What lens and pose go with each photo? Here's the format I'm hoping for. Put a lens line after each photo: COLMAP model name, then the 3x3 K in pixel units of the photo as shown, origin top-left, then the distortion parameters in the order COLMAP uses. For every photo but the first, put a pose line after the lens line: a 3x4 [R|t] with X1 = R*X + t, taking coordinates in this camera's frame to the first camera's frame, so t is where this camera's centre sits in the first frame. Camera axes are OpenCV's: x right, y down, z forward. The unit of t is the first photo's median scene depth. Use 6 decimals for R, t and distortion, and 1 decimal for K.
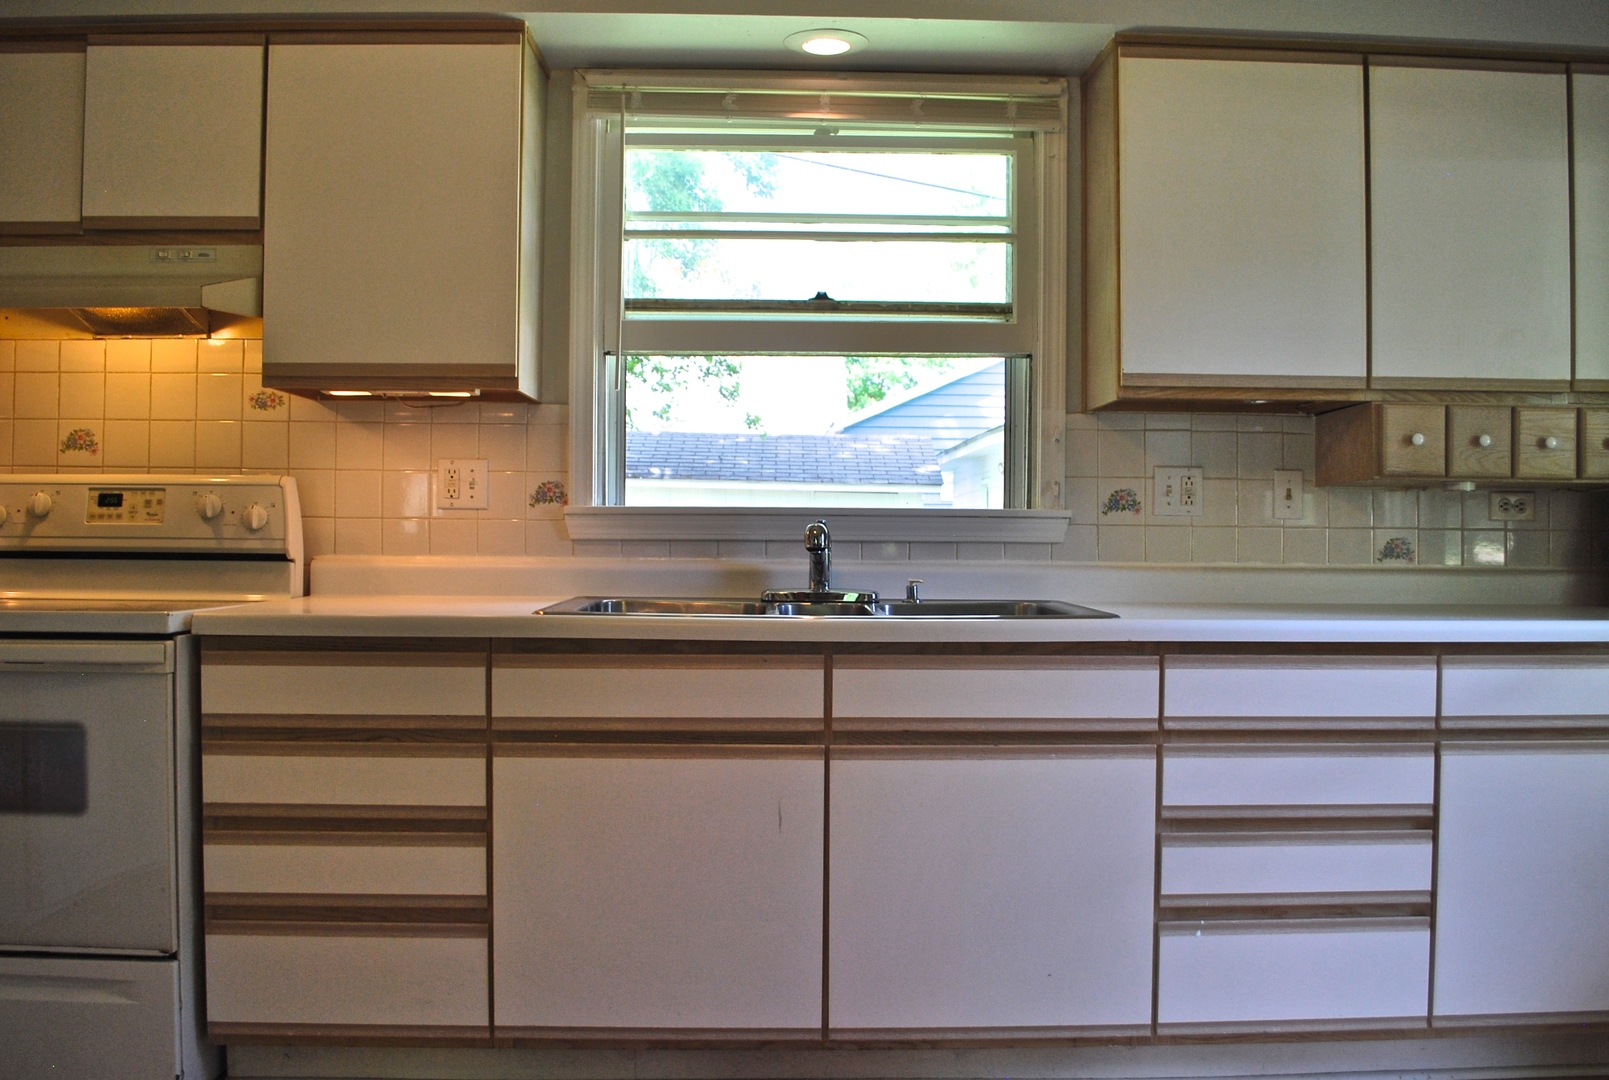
lens RADIAL K [[1275.6, 0, 804.5], [0, 1275.6, 540.0], [0, 0, 1]] dist [-0.074747, 0.002869]
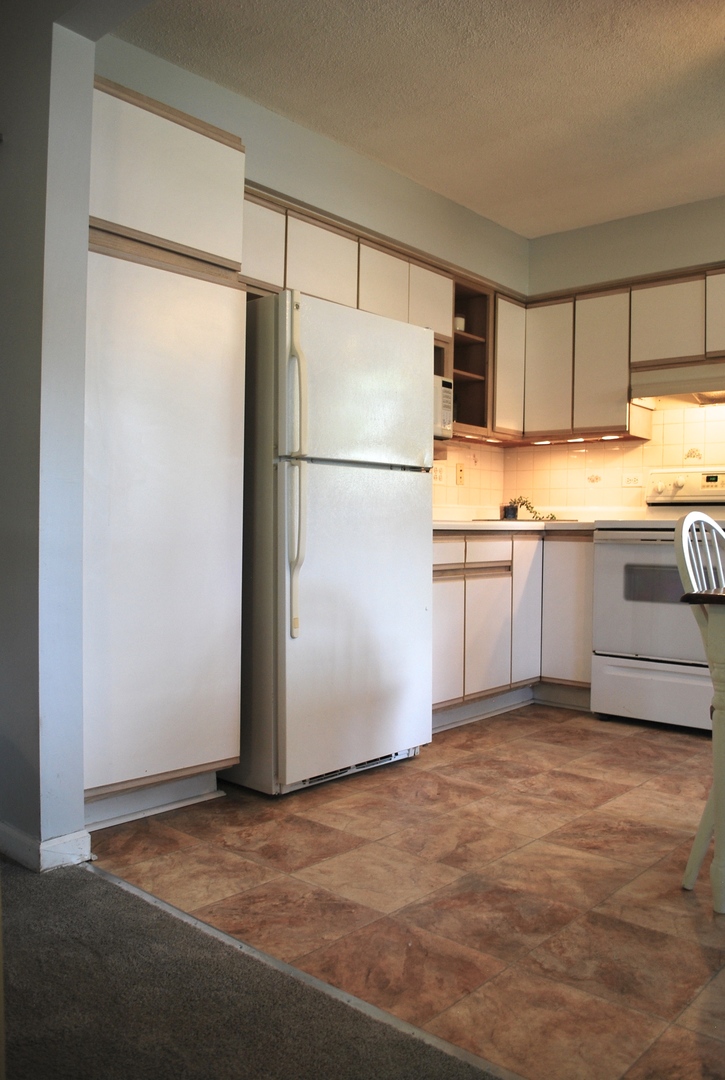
lens RADIAL K [[856.2, 0, 362.5], [0, 856.2, 540.0], [0, 0, 1]] dist [-0.074747, 0.002869]
pose [[0.734951, 0.012079, -0.678013, 0.003640], [-0.016039, 0.999871, 0.000427, 0.085506], [0.677931, 0.010561, 0.735050, -0.517937]]
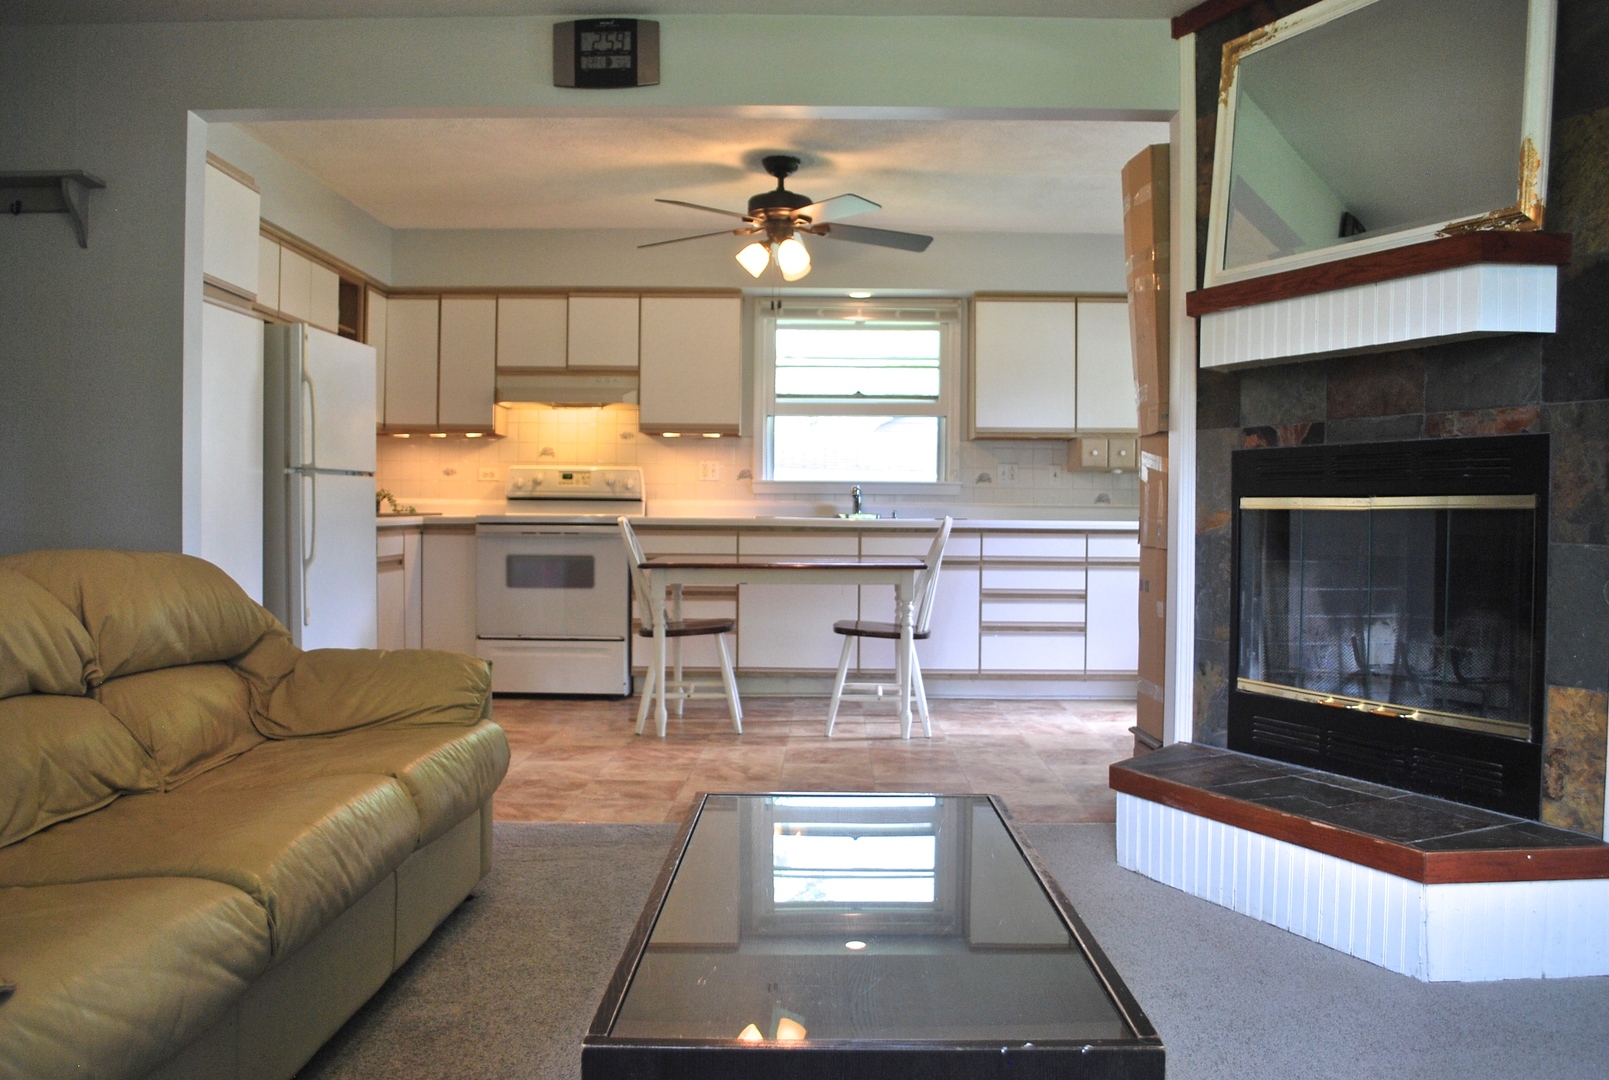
lens RADIAL K [[1275.6, 0, 804.5], [0, 1275.6, 540.0], [0, 0, 1]] dist [-0.074747, 0.002869]
pose [[0.999489, 0.002443, -0.031876, -0.010856], [-0.002165, 0.999959, 0.008739, 0.069852], [0.031896, -0.008665, 0.999454, -1.491622]]
